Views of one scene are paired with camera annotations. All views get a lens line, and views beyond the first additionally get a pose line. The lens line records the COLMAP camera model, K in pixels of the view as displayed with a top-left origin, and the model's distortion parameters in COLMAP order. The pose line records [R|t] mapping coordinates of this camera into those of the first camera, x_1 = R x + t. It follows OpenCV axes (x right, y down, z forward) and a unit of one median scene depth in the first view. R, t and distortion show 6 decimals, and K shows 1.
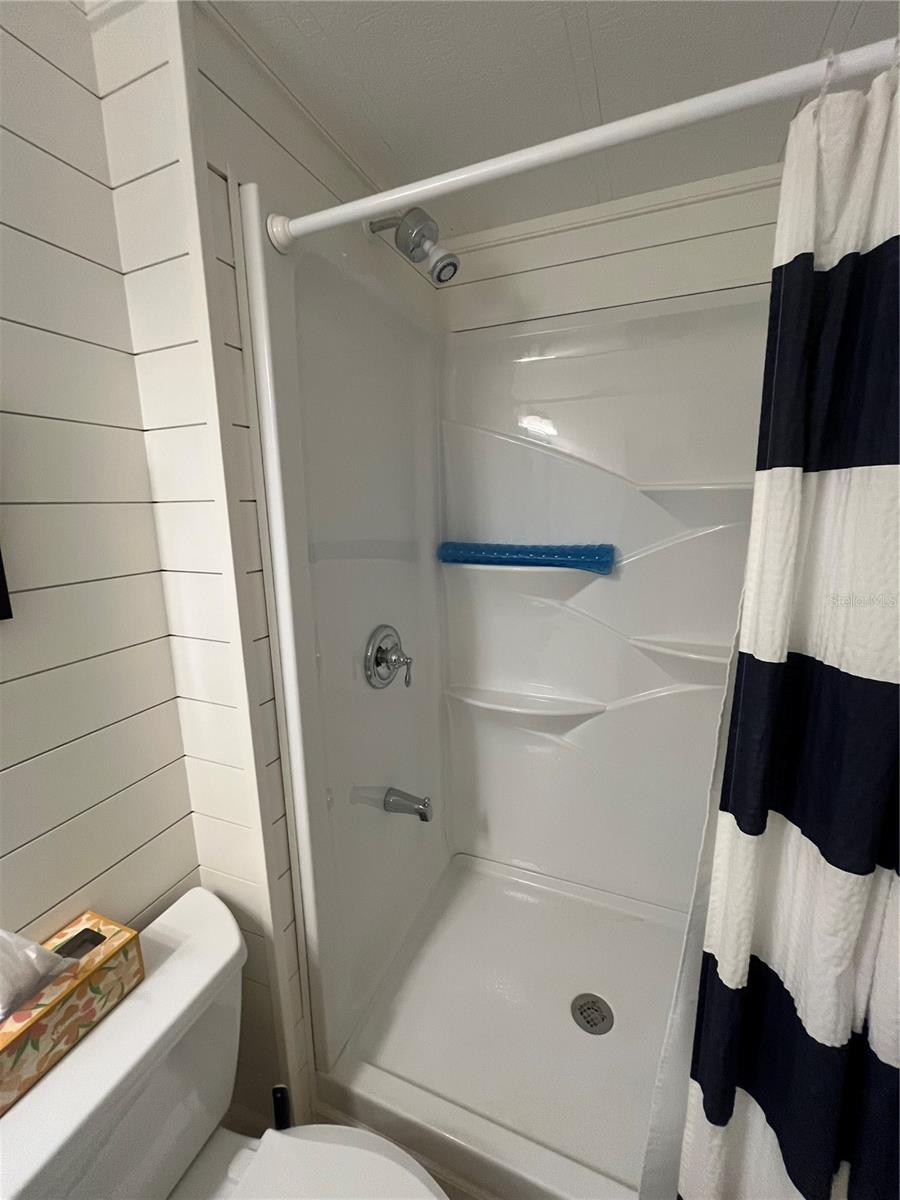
lens RADIAL K [[486.7, 0, 450.2], [0, 486.7, 599.0], [0, 0, 1]] dist [-0.003396, 0.000110]
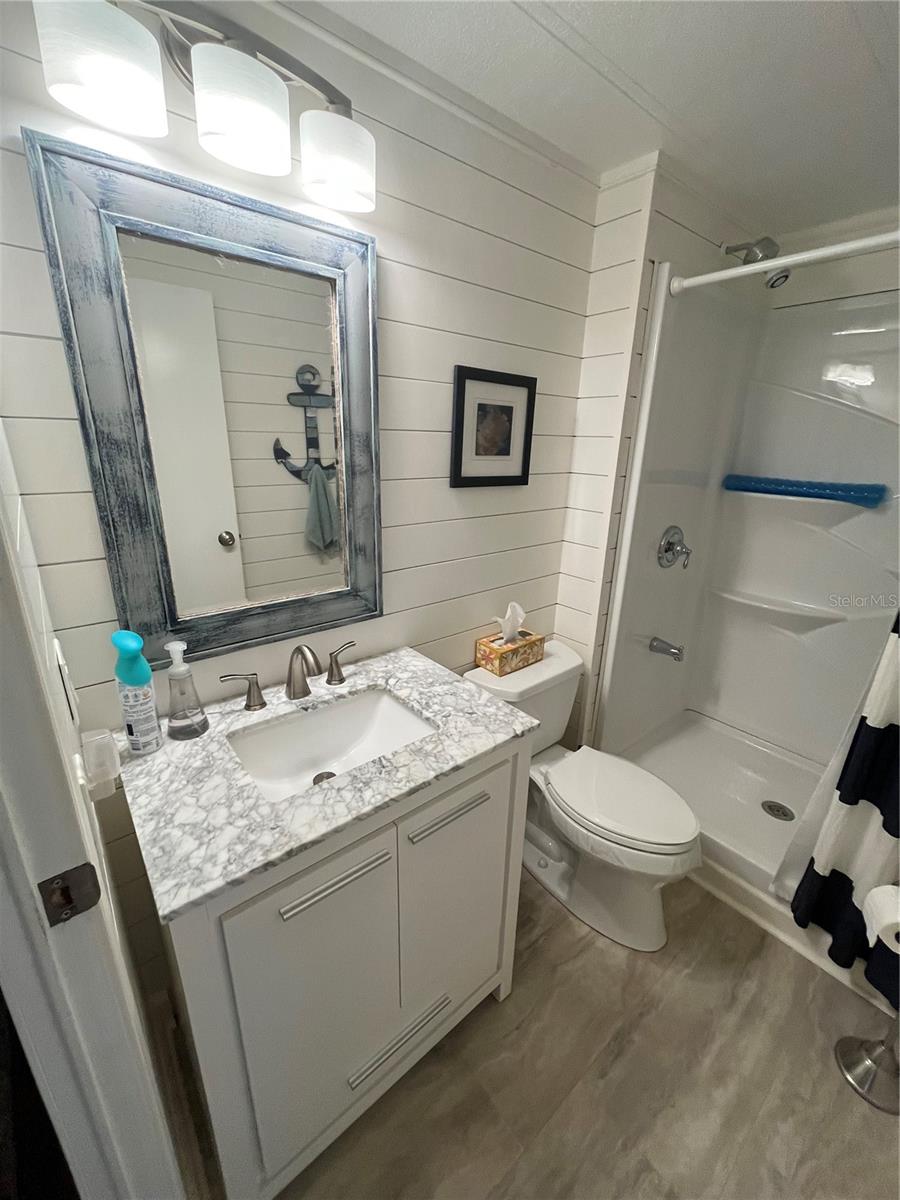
lens RADIAL K [[486.7, 0, 446.9], [0, 486.7, 600.6], [0, 0, 1]] dist [-0.003396, 0.000110]
pose [[0.879664, 0.185954, -0.437735, -0.057706], [-0.132376, 0.979755, 0.150189, 0.147241], [0.456801, -0.074170, 0.886471, -0.674983]]
